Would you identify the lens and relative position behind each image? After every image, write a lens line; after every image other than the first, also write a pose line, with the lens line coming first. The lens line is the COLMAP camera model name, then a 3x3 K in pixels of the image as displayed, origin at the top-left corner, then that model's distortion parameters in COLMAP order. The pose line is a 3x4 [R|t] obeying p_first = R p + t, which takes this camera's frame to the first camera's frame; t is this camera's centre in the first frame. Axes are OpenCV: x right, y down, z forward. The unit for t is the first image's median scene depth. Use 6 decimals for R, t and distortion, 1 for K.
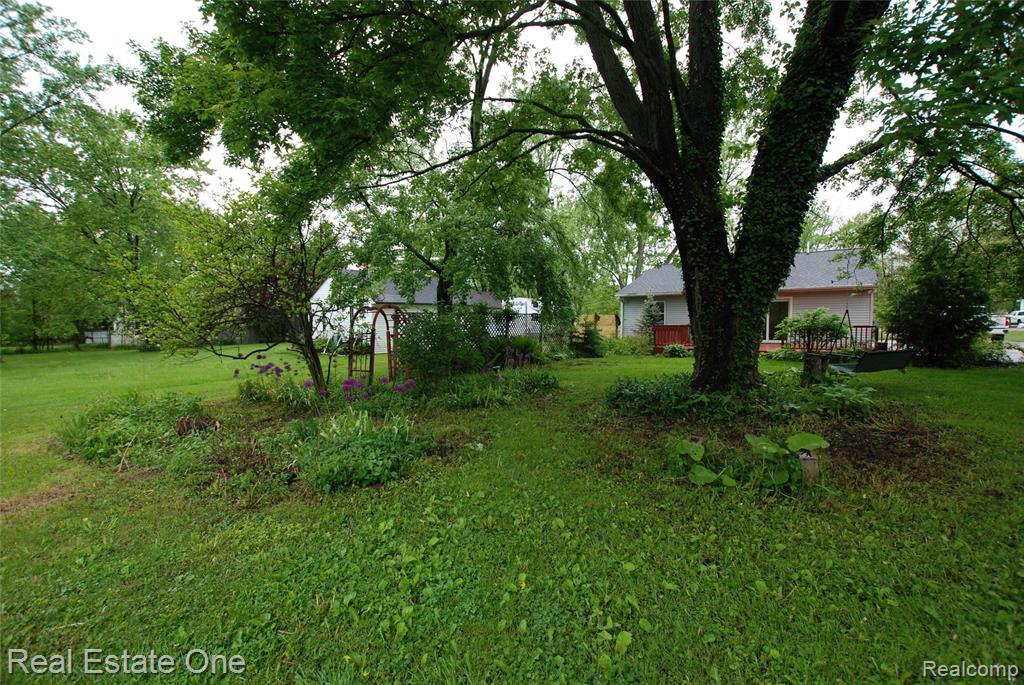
lens RADIAL K [[446.6, 0, 512.0], [0, 446.6, 342.5], [0, 0, 1]] dist [-0.032790, -0.000027]
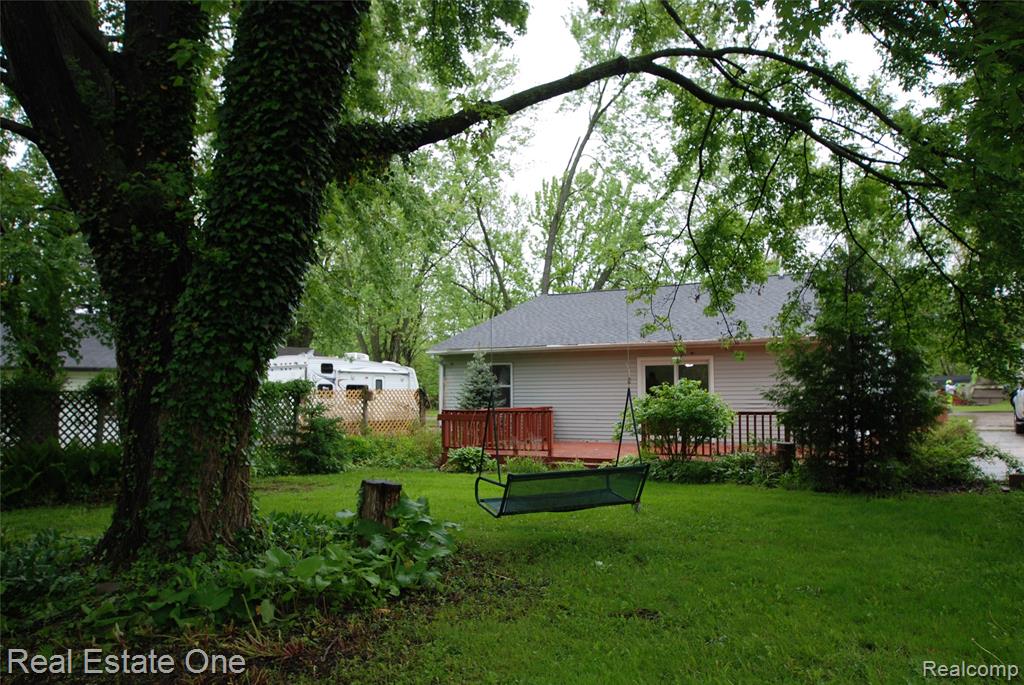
lens RADIAL K [[830.5, 0, 512.0], [0, 830.5, 342.5], [0, 0, 1]] dist [0.010626, 0.011293]
pose [[0.994173, 0.004854, 0.107690, 0.440700], [0.006980, 0.993991, -0.109238, -0.015519], [-0.107573, 0.109353, 0.988165, 0.010210]]
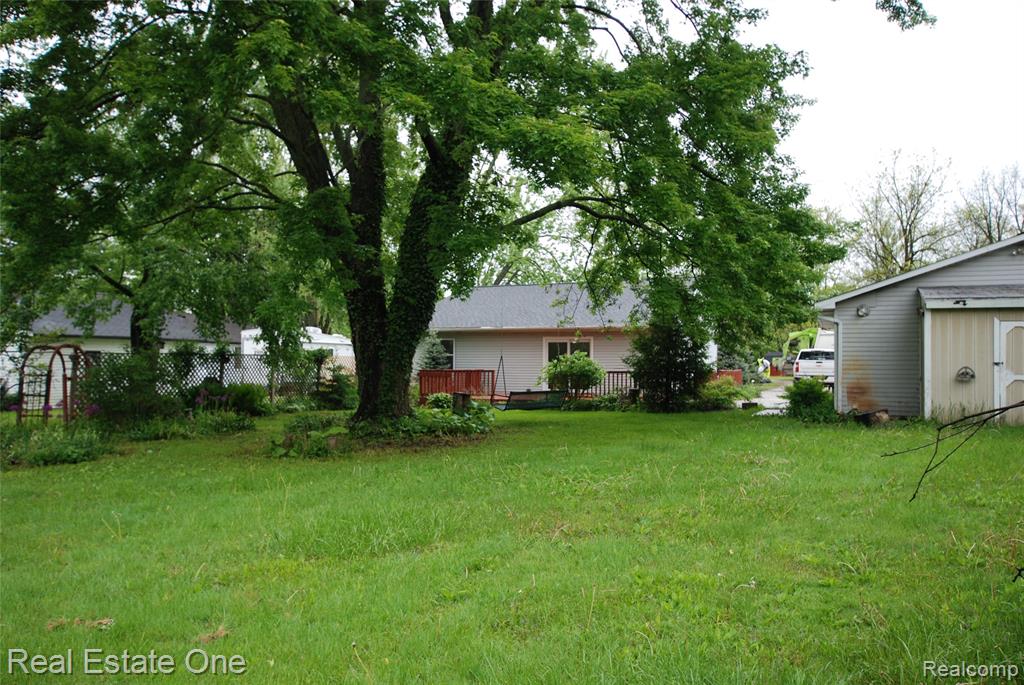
lens RADIAL K [[830.5, 0, 512.0], [0, 830.5, 342.5], [0, 0, 1]] dist [0.010626, 0.011293]
pose [[0.967164, 0.015125, 0.253704, 0.145519], [0.003798, 0.997256, -0.073931, 0.035450], [-0.254126, 0.072467, 0.964452, -0.747612]]
